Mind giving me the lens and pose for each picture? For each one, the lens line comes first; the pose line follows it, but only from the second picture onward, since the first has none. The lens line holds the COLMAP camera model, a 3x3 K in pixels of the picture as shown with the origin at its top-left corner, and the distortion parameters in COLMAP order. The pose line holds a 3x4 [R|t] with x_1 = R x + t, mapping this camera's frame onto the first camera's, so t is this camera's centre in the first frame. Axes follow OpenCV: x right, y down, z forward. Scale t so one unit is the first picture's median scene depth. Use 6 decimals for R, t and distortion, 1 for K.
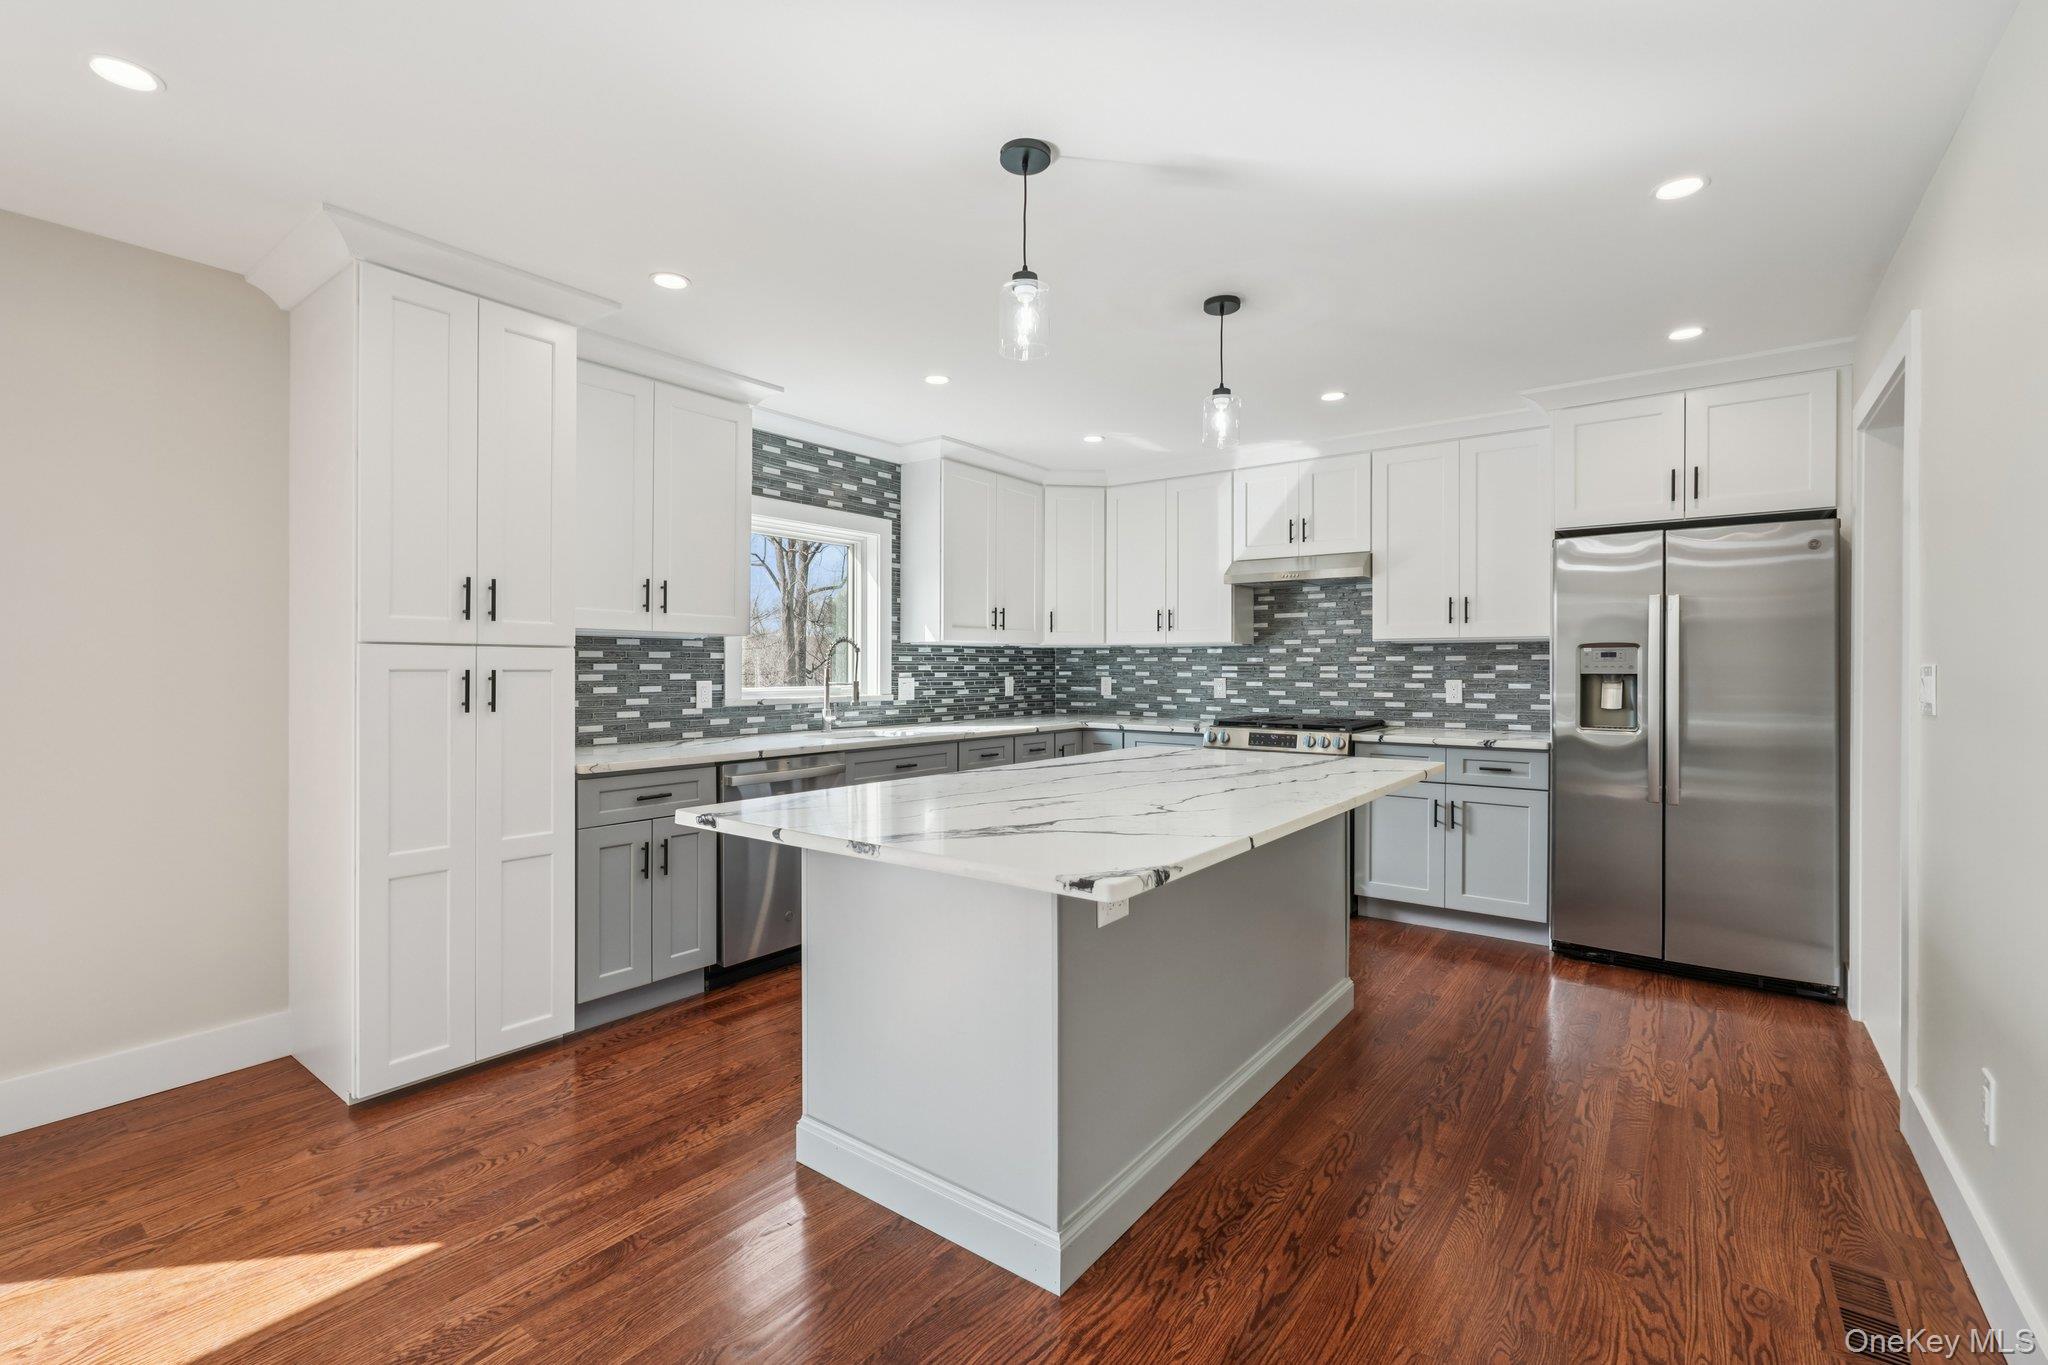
lens RADIAL K [[905.8, 0, 1011.6], [0, 905.8, 670.9], [0, 0, 1]] dist [-0.011074, 0.006802]
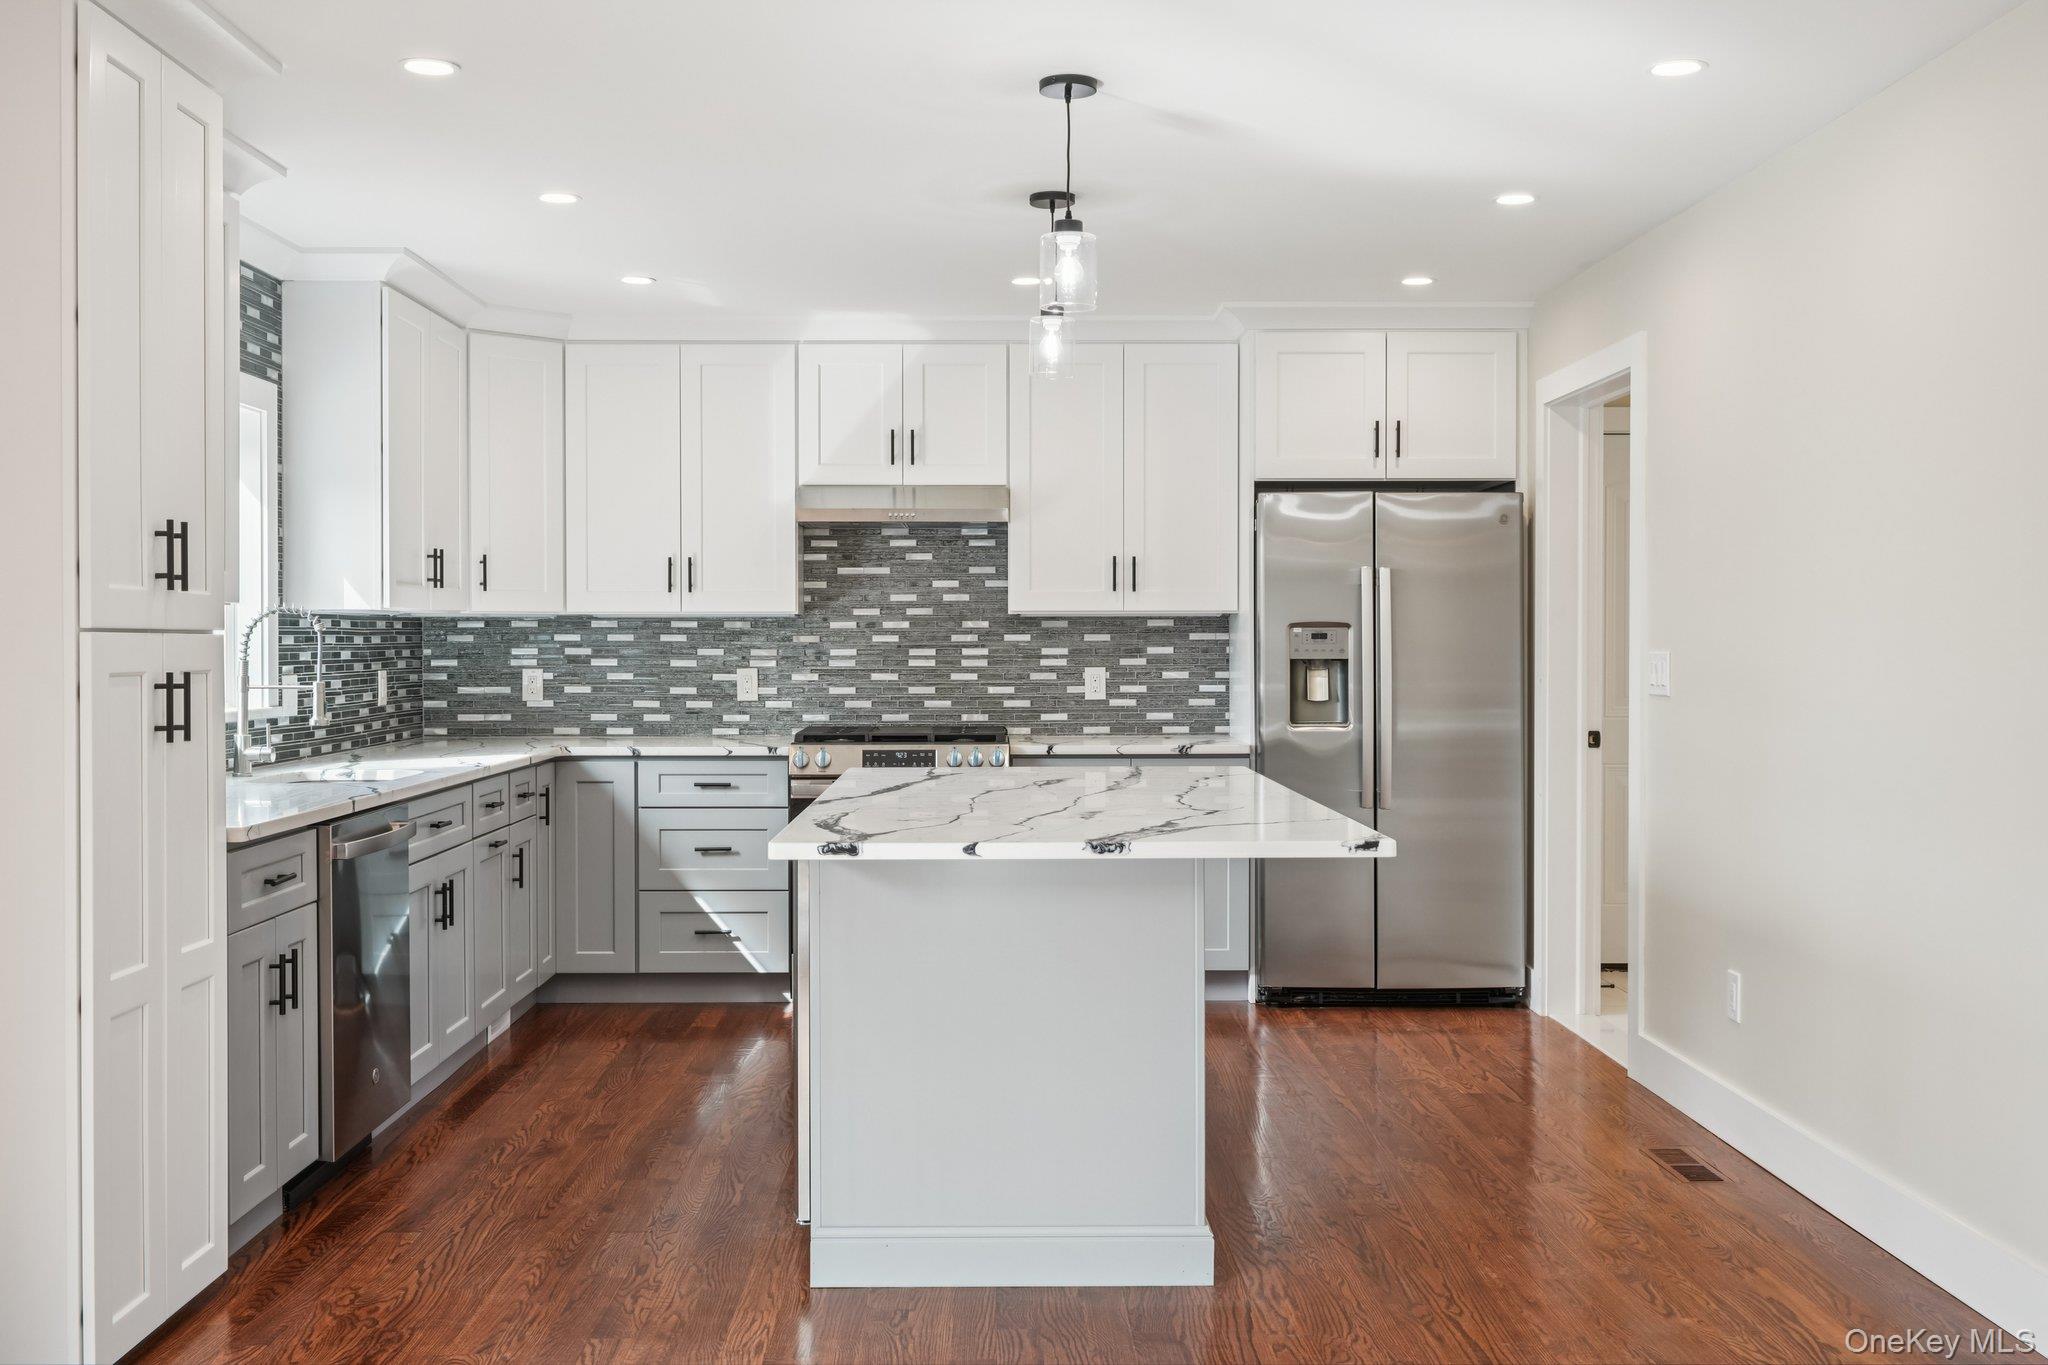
lens RADIAL K [[2041.4, 0, 1011.9], [0, 2041.4, 667.4], [0, 0, 1]] dist [0.016122, 0.000000]
pose [[0.787730, -0.011665, 0.615910, -0.659980], [0.004823, 0.999907, 0.012769, -0.013080], [-0.616002, -0.007088, 0.787713, -0.286076]]
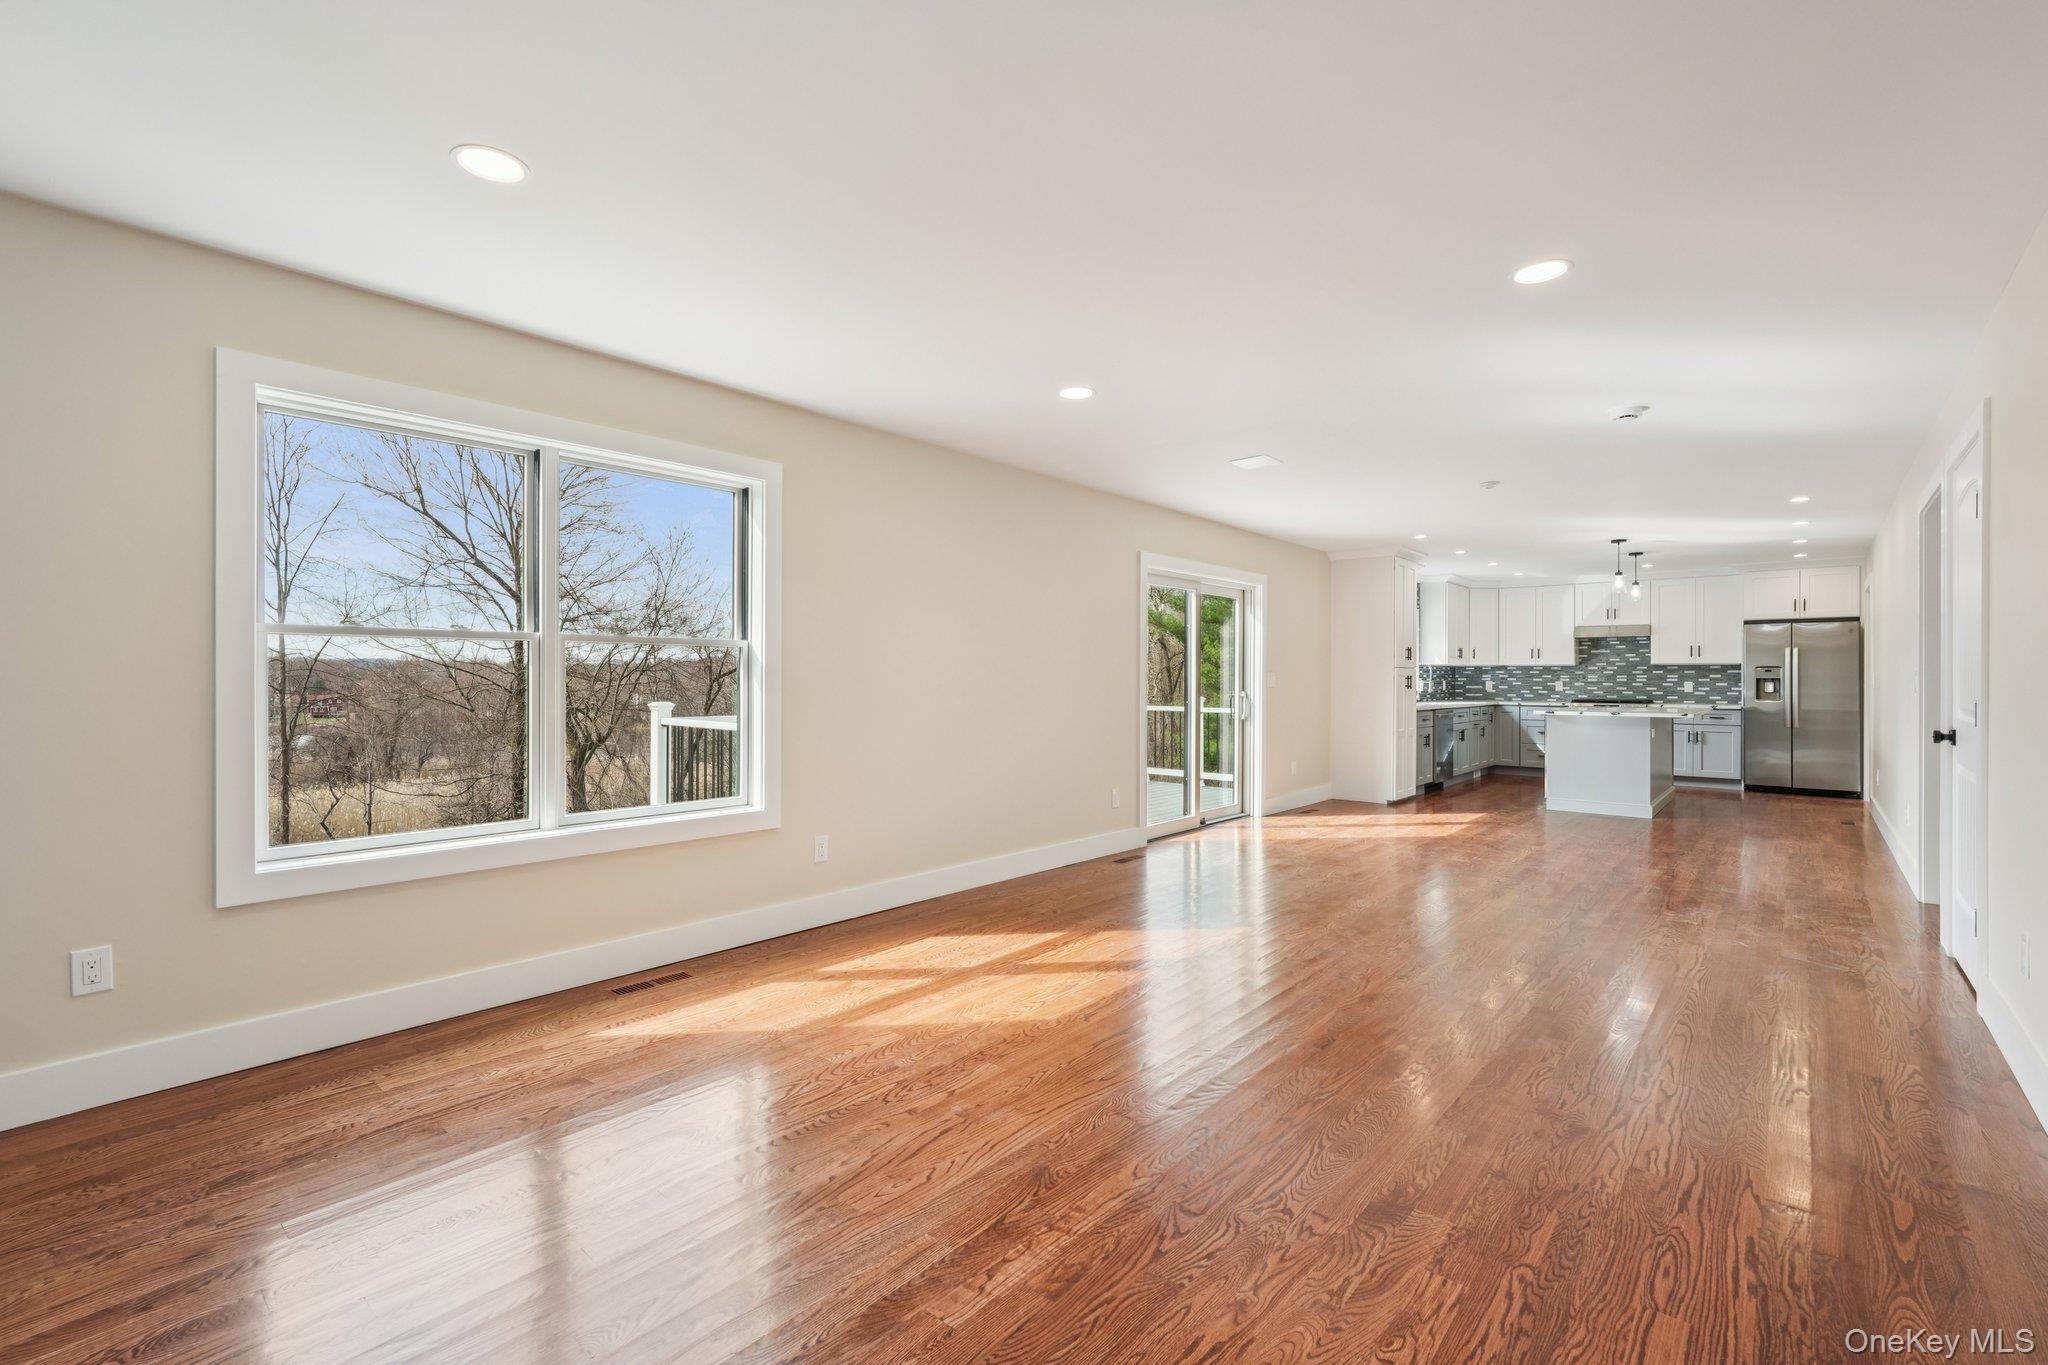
lens RADIAL K [[905.8, 0, 1011.1], [0, 905.8, 676.1], [0, 0, 1]] dist [-0.011074, 0.006802]
pose [[0.997698, 0.001368, -0.067793, -1.189493], [-0.001777, 0.999981, -0.005972, 0.014727], [0.067784, 0.006079, 0.997682, -1.544328]]
